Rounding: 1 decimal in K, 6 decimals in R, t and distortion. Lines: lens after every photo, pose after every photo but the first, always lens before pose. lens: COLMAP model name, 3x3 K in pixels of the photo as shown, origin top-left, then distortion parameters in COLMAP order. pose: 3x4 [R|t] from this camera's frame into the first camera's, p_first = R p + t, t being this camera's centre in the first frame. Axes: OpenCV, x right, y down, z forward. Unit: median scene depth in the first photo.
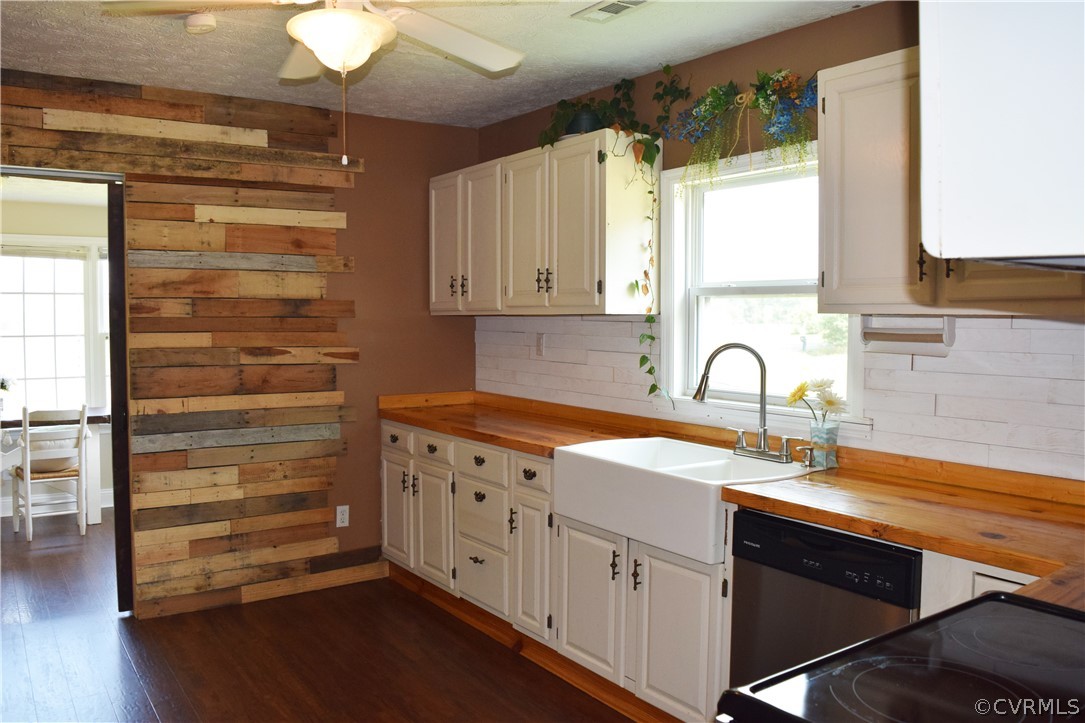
lens RADIAL K [[851.8, 0, 542.5], [0, 851.8, 361.5], [0, 0, 1]] dist [-0.086795, 0.004177]
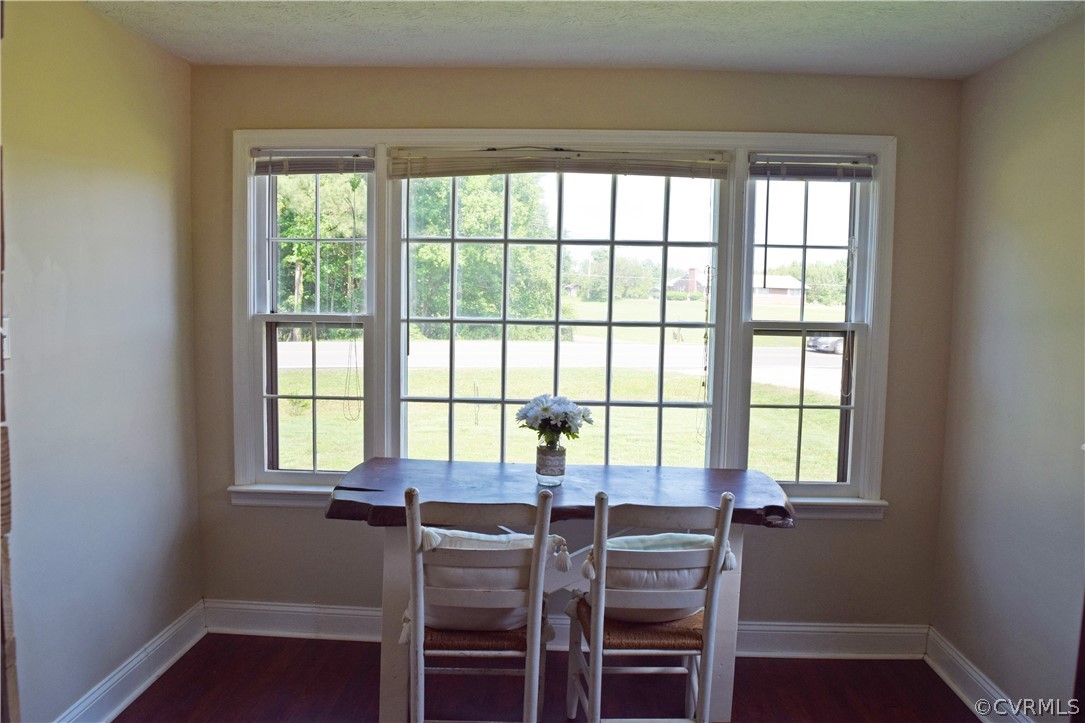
lens RADIAL K [[851.8, 0, 542.5], [0, 851.8, 361.5], [0, 0, 1]] dist [-0.086795, 0.004177]
pose [[0.805030, 0.057219, -0.590468, -0.319236], [-0.045603, 0.998361, 0.034572, -0.023864], [0.591479, -0.000905, 0.806320, 0.503058]]
